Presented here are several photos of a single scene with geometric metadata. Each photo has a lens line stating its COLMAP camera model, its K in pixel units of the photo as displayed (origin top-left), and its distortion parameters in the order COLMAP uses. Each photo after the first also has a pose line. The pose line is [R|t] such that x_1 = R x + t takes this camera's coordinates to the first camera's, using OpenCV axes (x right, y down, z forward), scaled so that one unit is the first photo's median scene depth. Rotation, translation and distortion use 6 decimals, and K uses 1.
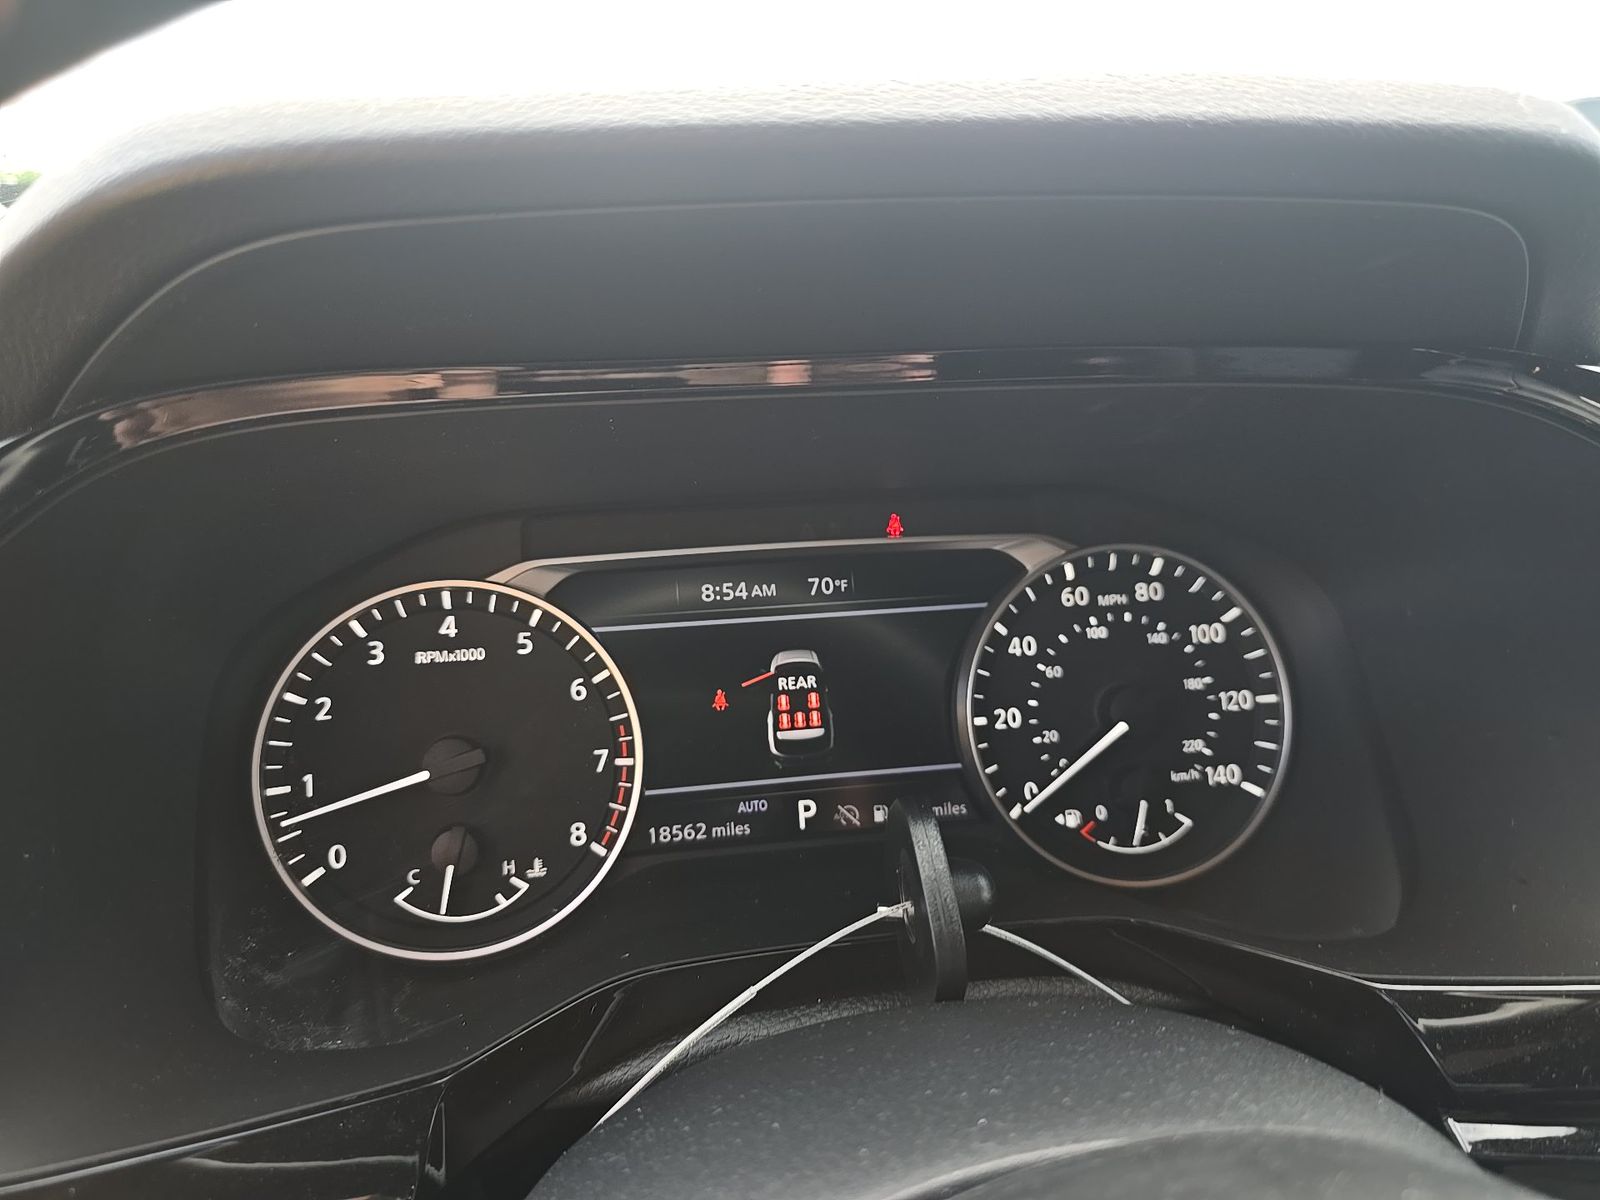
lens RADIAL K [[1068.5, 0, 795.4], [0, 1068.5, 597.0], [0, 0, 1]] dist [0.008905, -0.013313]
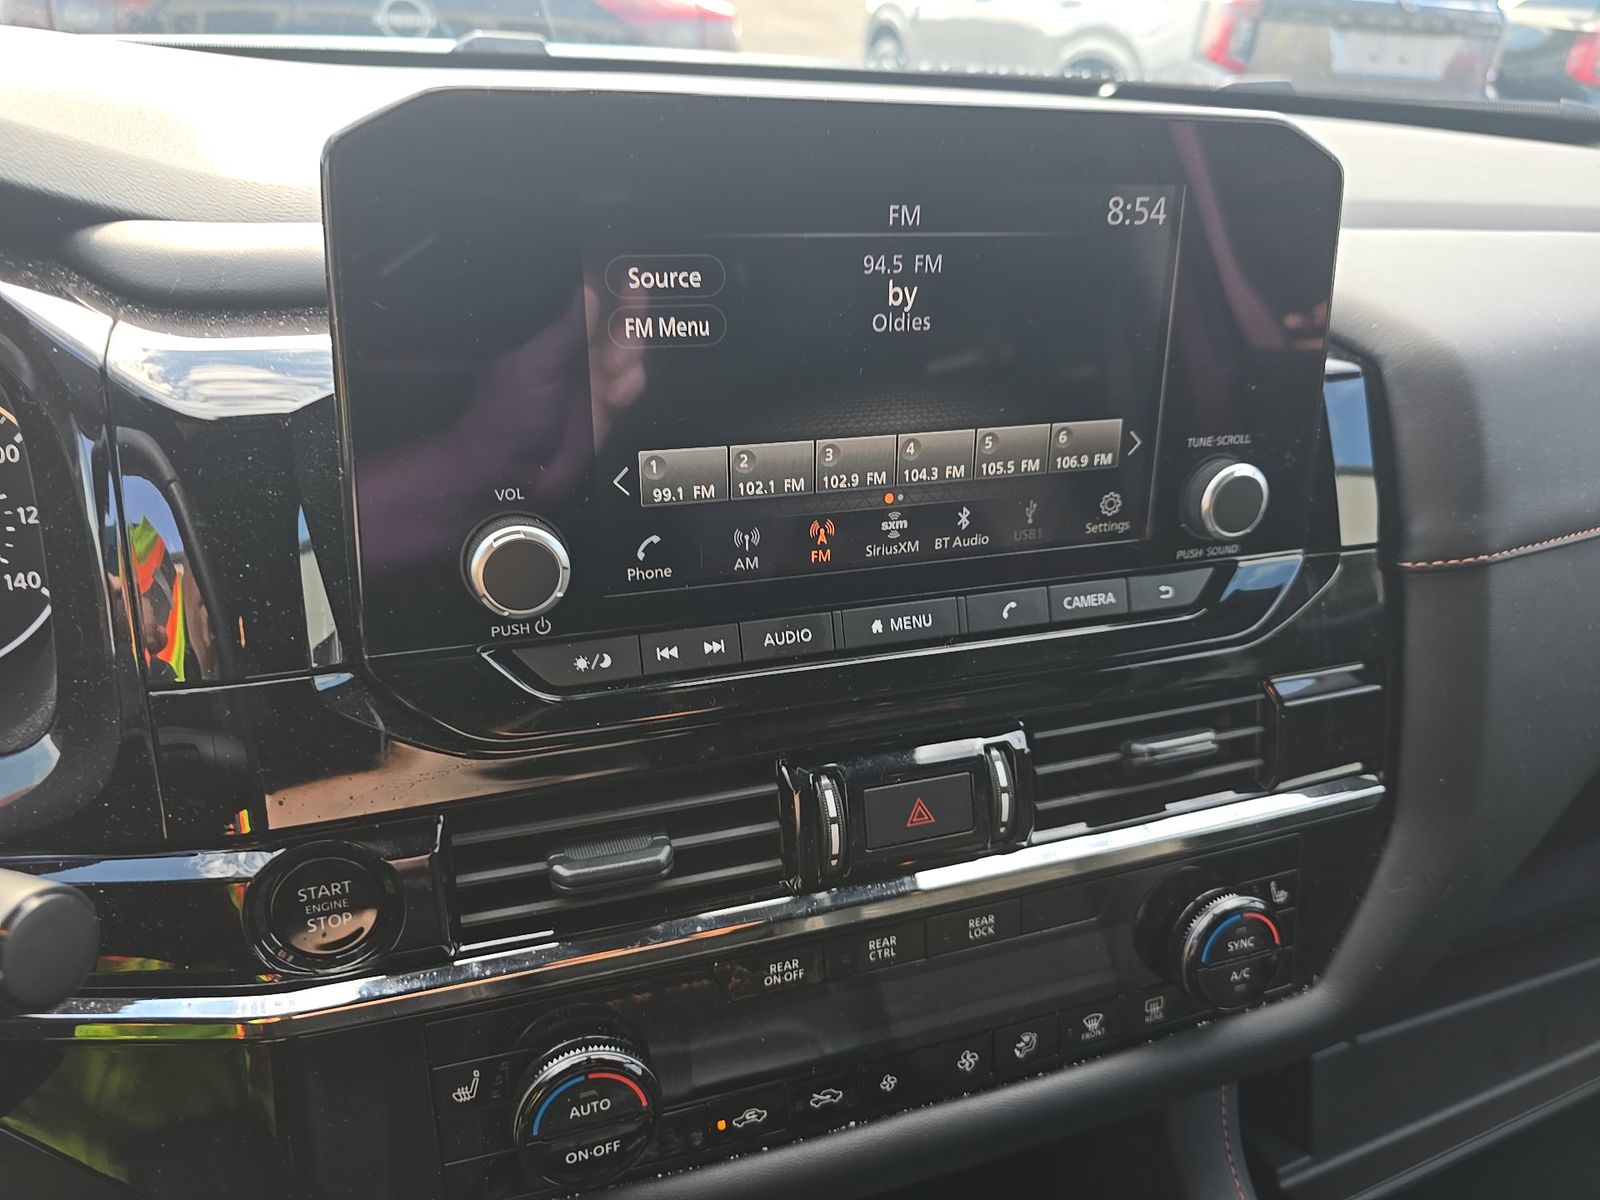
lens RADIAL K [[1068.5, 0, 789.6], [0, 1068.5, 604.6], [0, 0, 1]] dist [0.008905, -0.013313]
pose [[0.984582, -0.026980, 0.172831, 1.020904], [-0.006964, 0.981205, 0.192845, -0.033187], [-0.174786, -0.191075, 0.965888, -0.242873]]
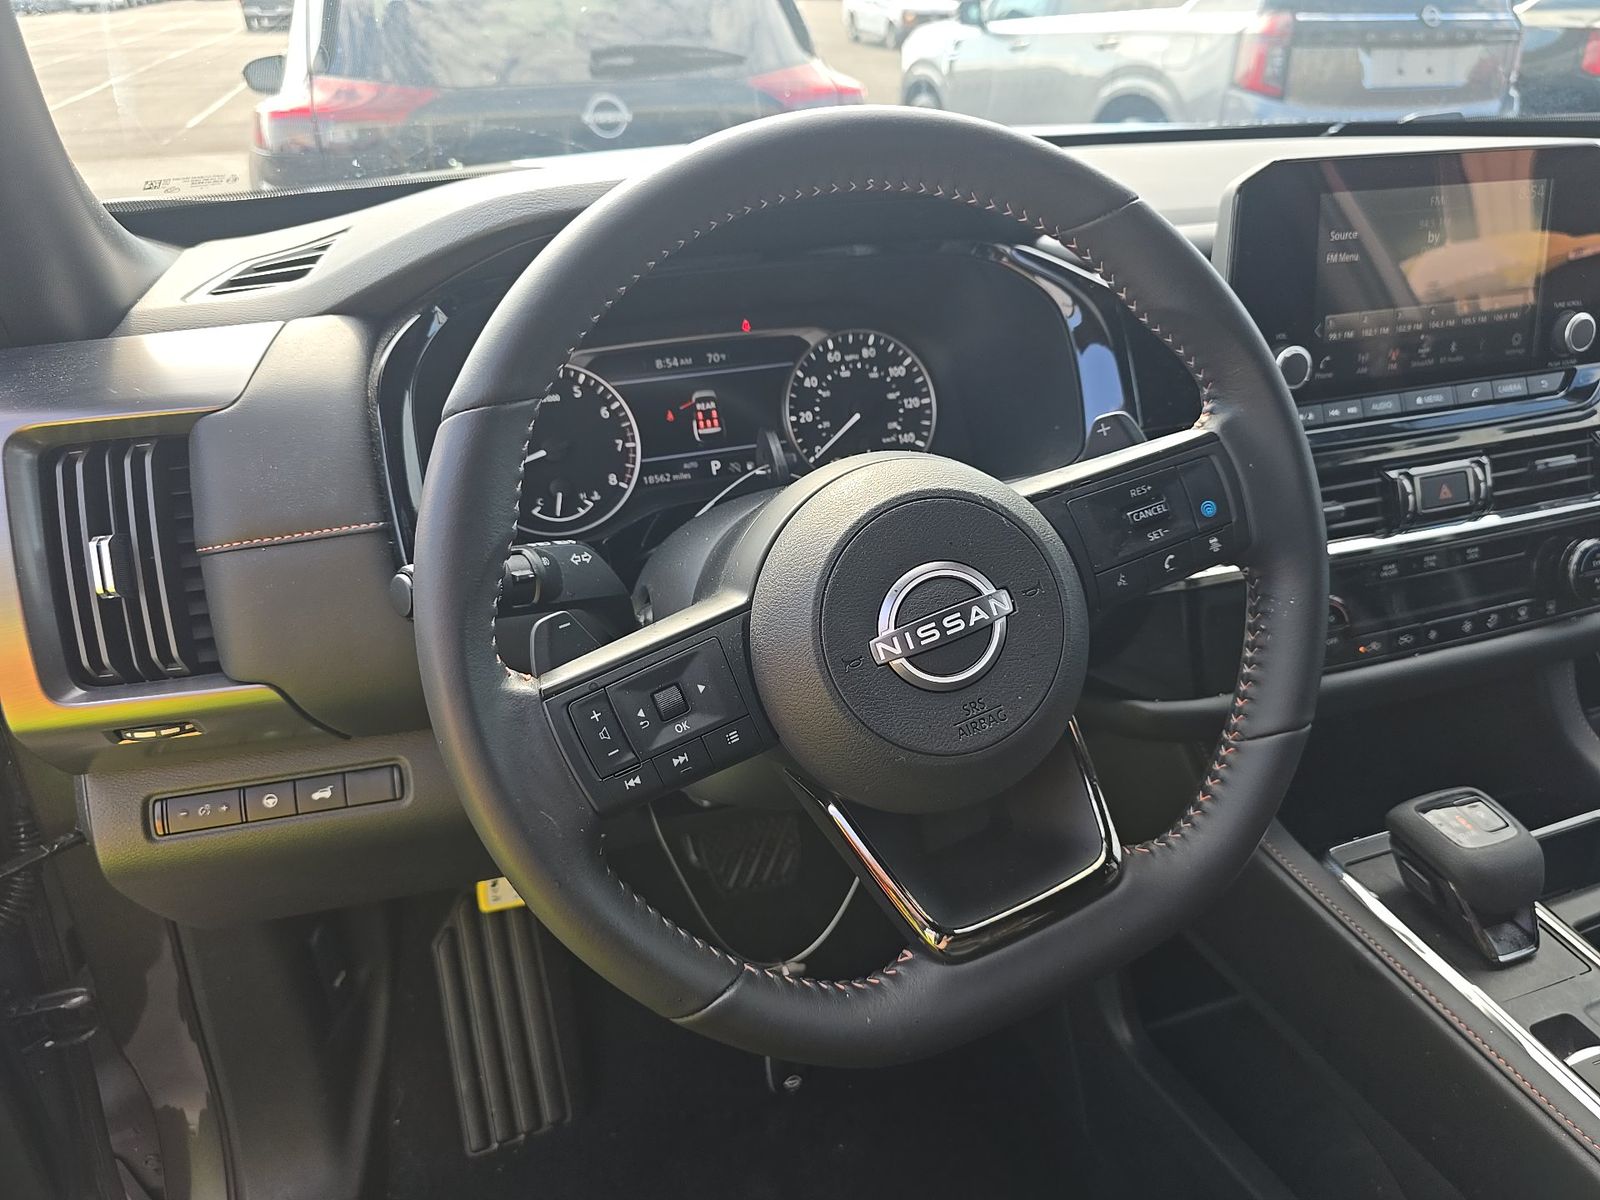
lens RADIAL K [[1068.5, 0, 773.8], [0, 1068.5, 628.6], [0, 0, 1]] dist [0.008905, -0.013313]
pose [[0.986314, -0.092342, 0.136590, -0.192520], [0.069309, 0.983908, 0.164688, 0.173476], [-0.149599, -0.152967, 0.976842, -1.125647]]
